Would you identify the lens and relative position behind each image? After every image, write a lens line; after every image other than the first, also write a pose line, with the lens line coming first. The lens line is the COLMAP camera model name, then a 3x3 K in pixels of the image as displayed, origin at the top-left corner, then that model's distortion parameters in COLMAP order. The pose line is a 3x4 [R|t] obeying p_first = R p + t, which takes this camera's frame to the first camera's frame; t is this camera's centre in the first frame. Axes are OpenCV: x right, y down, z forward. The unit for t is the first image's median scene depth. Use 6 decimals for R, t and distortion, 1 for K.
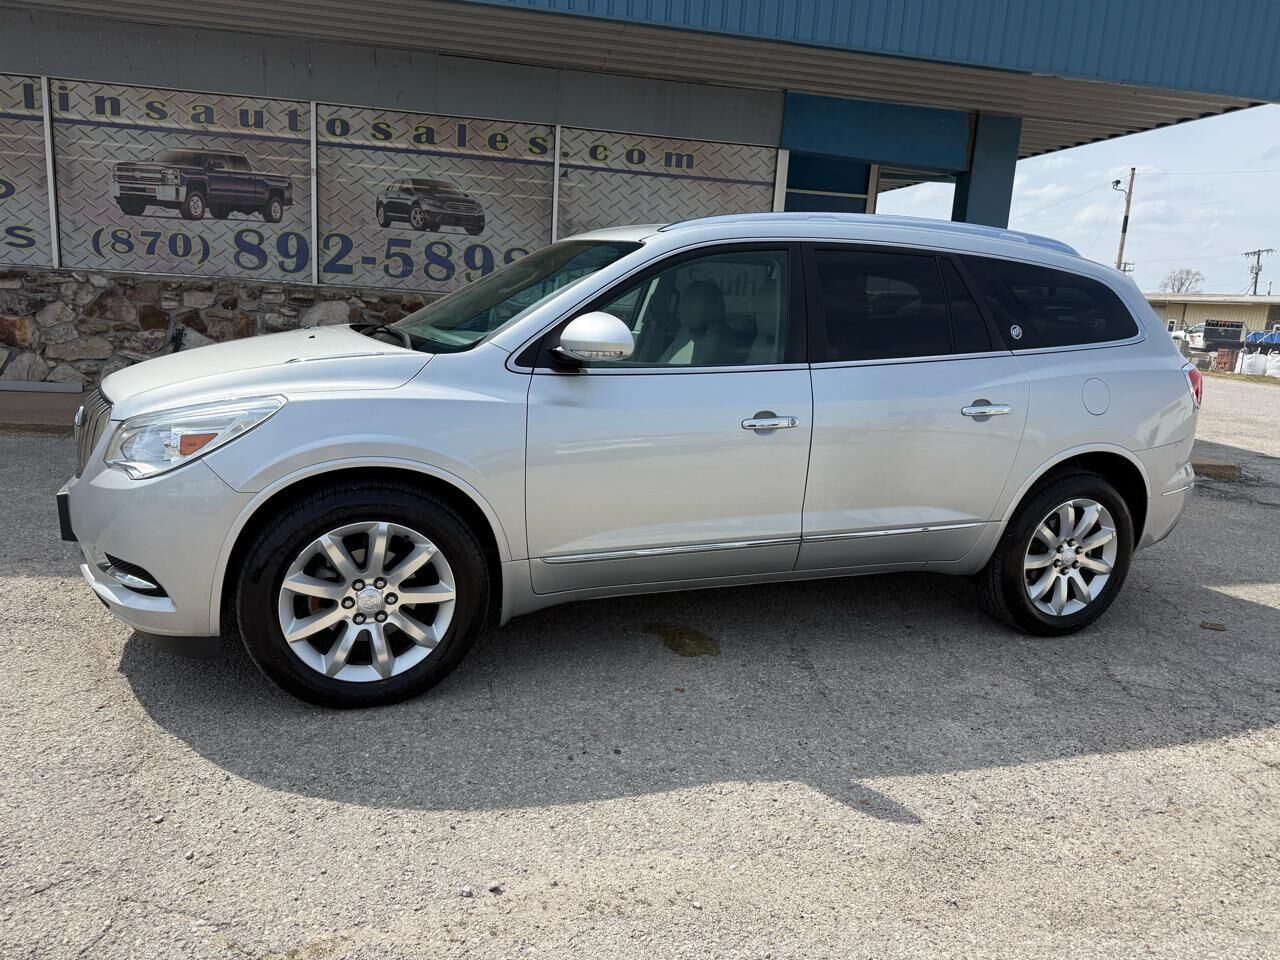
lens RADIAL K [[974.2, 0, 610.2], [0, 974.2, 503.1], [0, 0, 1]] dist [0.035036, -0.048307]
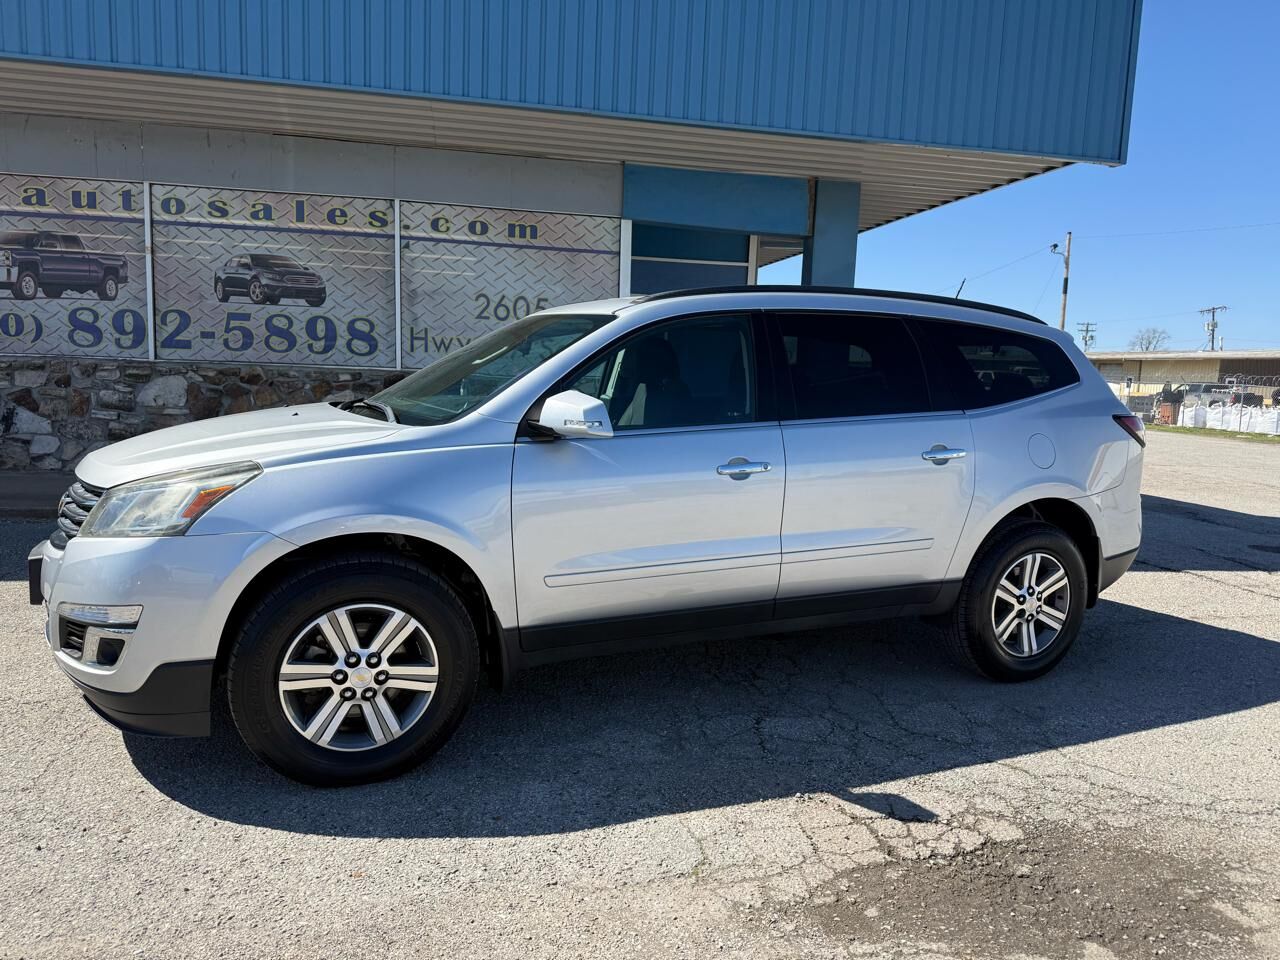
lens RADIAL K [[974.2, 0, 640.5], [0, 974.2, 487.4], [0, 0, 1]] dist [0.035036, -0.048307]
pose [[0.999227, -0.029984, 0.025416, 0.162450], [0.032102, 0.995647, -0.087500, 0.008282], [-0.022682, 0.088249, 0.995840, 0.009027]]
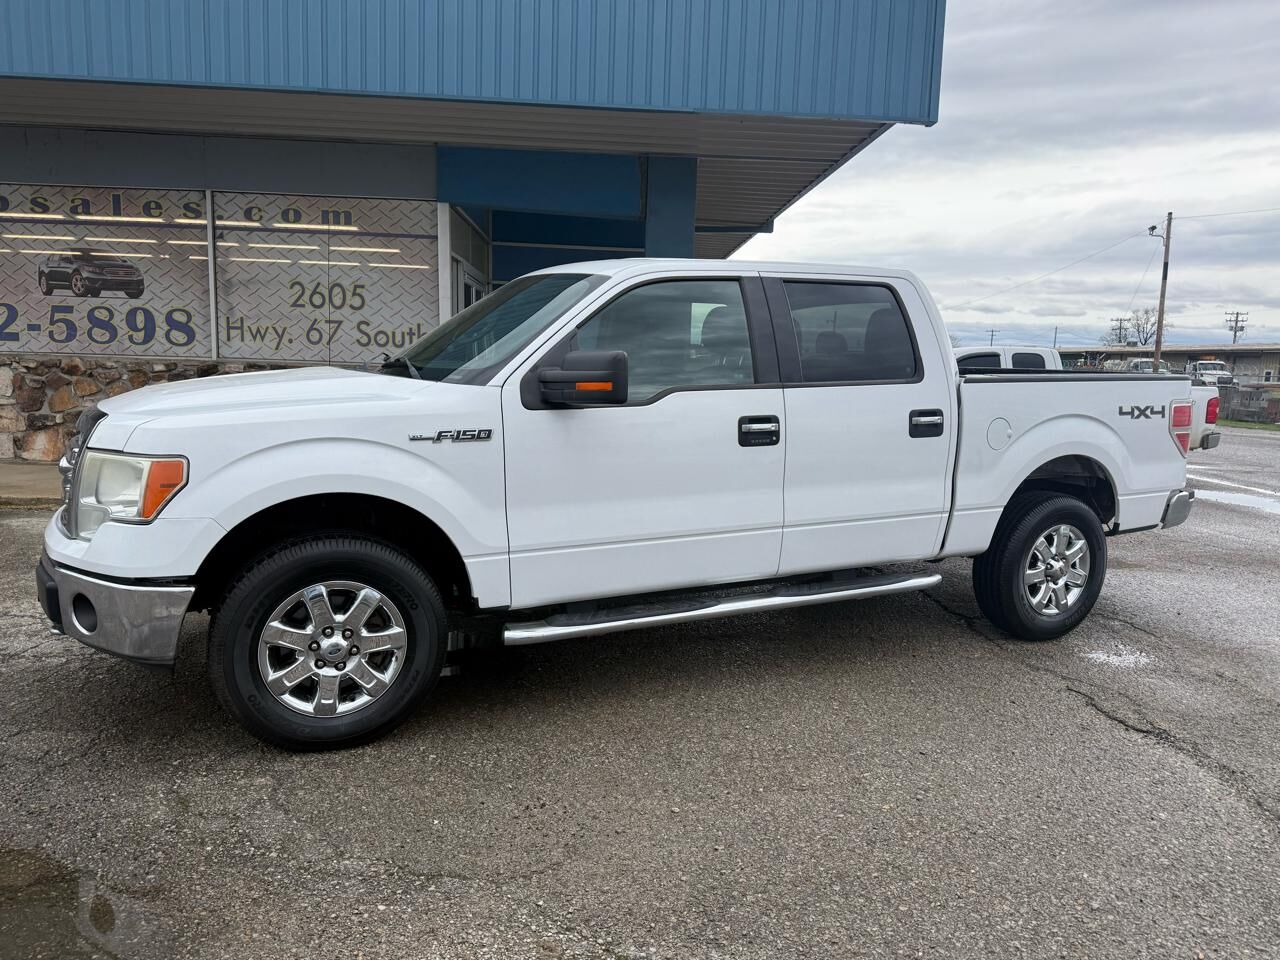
lens RADIAL K [[899.2, 0, 641.5], [0, 899.2, 481.6], [0, 0, 1]] dist [0.023754, -0.032460]
pose [[0.994047, -0.022810, -0.106542, 0.483751], [0.014968, 0.997158, -0.073836, -0.005685], [0.107924, 0.071802, 0.991563, 0.133461]]
